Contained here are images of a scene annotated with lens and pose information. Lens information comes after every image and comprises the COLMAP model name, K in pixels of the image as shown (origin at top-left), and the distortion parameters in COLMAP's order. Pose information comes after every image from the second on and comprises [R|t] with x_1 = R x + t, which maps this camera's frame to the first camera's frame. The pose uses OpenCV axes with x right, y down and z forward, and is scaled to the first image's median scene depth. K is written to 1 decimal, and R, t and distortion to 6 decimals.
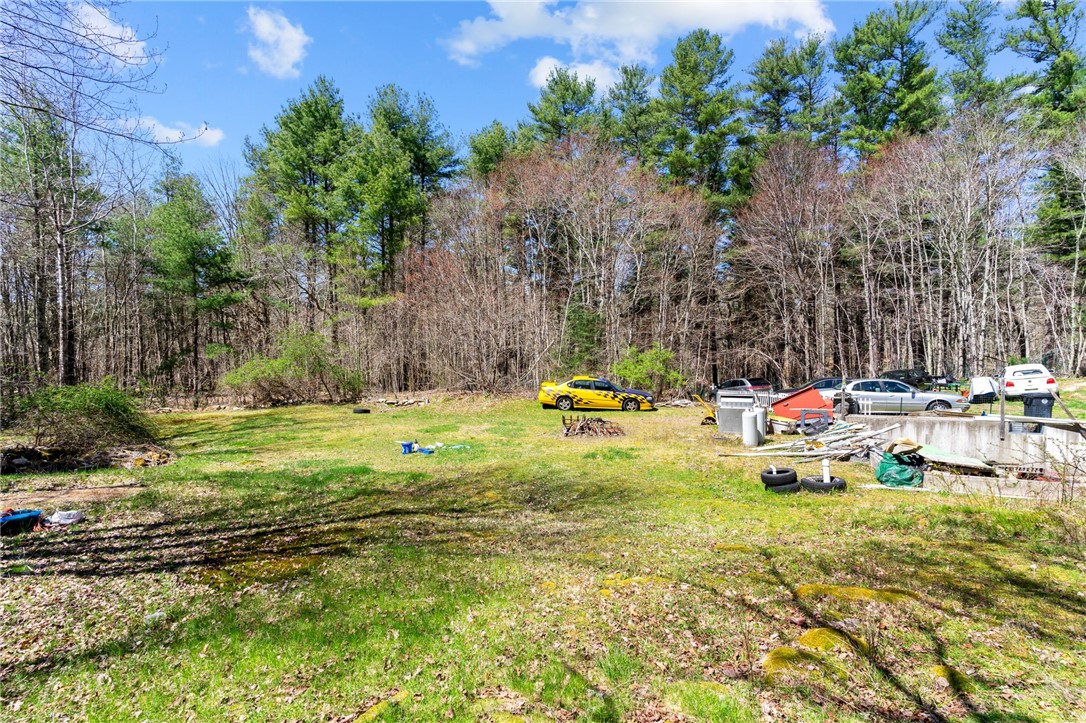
lens RADIAL K [[517.2, 0, 540.0], [0, 517.2, 363.1], [0, 0, 1]] dist [0.003630, 0.000360]
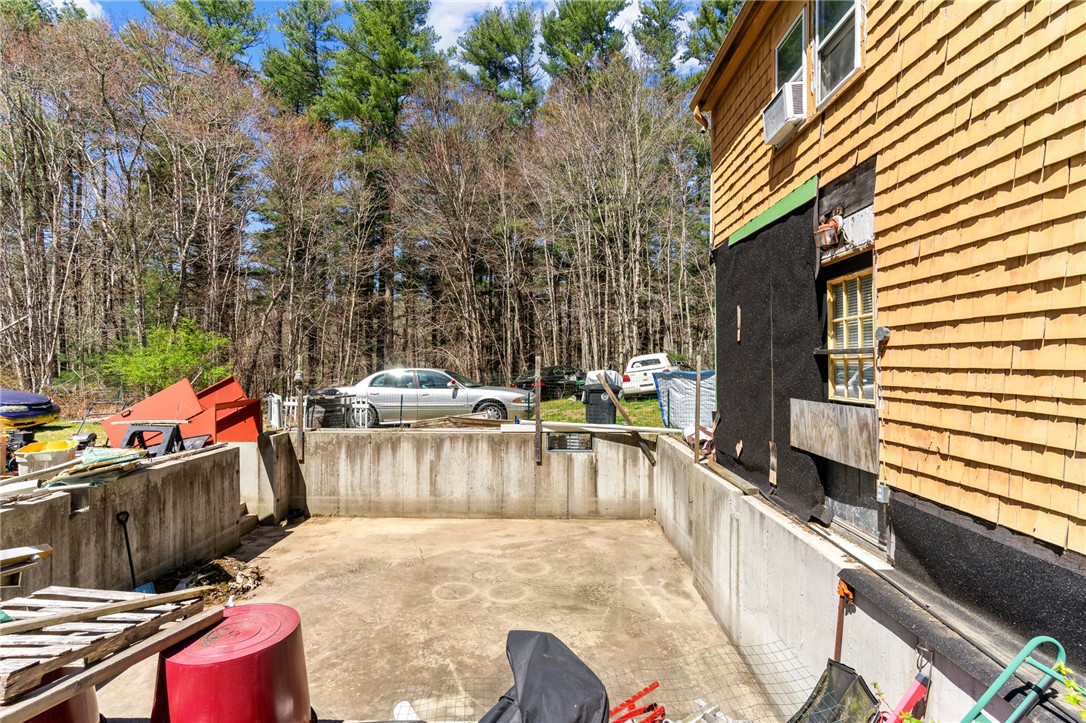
lens RADIAL K [[517.2, 0, 540.0], [0, 517.2, 363.1], [0, 0, 1]] dist [0.003630, 0.000360]
pose [[0.934407, 0.010491, 0.356053, 0.507672], [-0.000074, 0.999572, -0.029257, 0.038347], [-0.356208, 0.027312, 0.934008, 0.338172]]
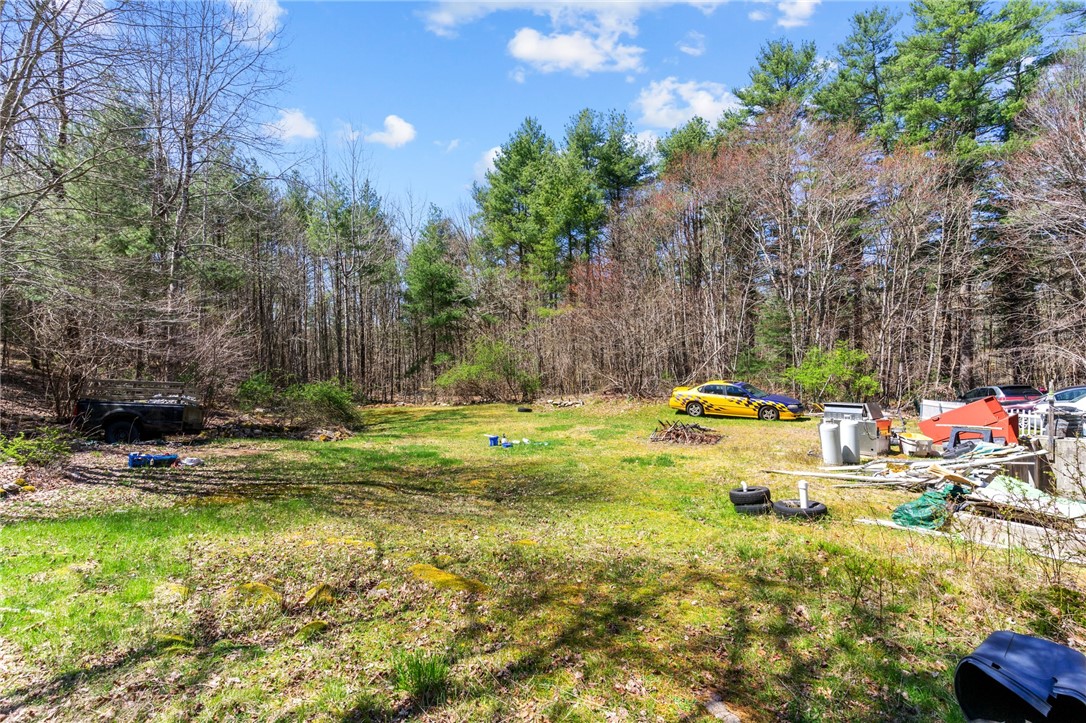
lens RADIAL K [[517.2, 0, 540.0], [0, 517.2, 363.1], [0, 0, 1]] dist [0.003630, 0.000360]
pose [[0.870836, -0.009825, -0.491475, 0.269876], [0.004365, 0.999915, -0.012256, 0.004203], [0.491554, 0.008528, 0.870805, 0.037651]]
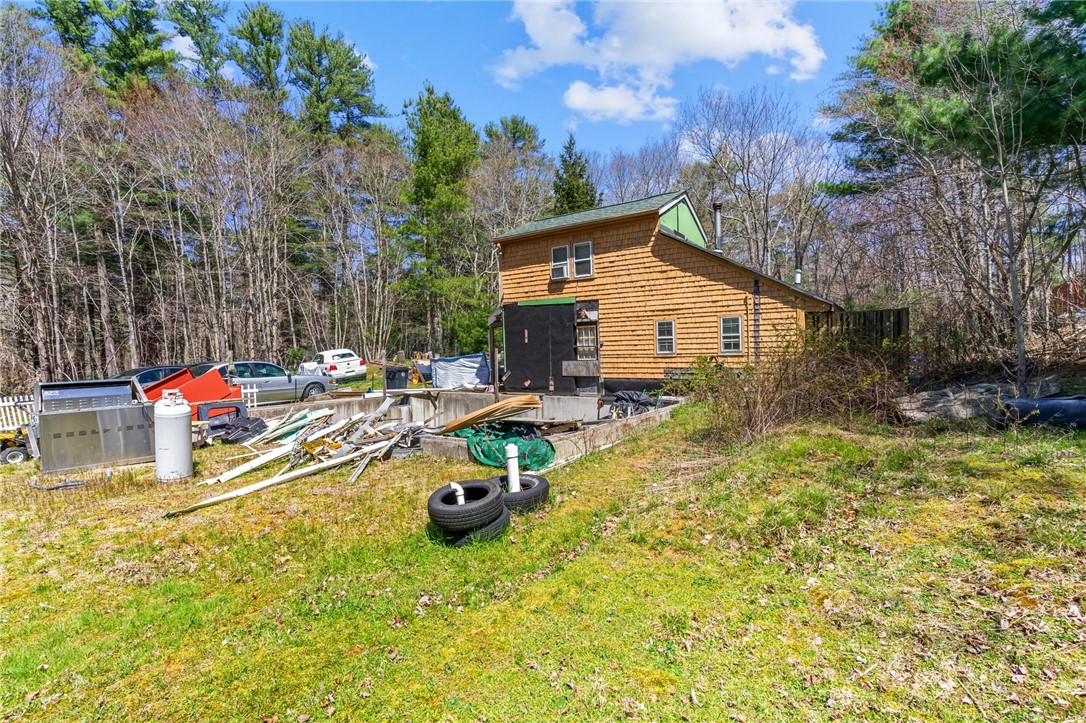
lens RADIAL K [[517.2, 0, 540.0], [0, 517.2, 363.1], [0, 0, 1]] dist [0.003630, 0.000360]
pose [[0.224832, -0.015050, 0.974281, 0.021614], [0.047067, 0.998881, 0.004569, 0.044382], [-0.973260, 0.044829, 0.225288, 0.373759]]
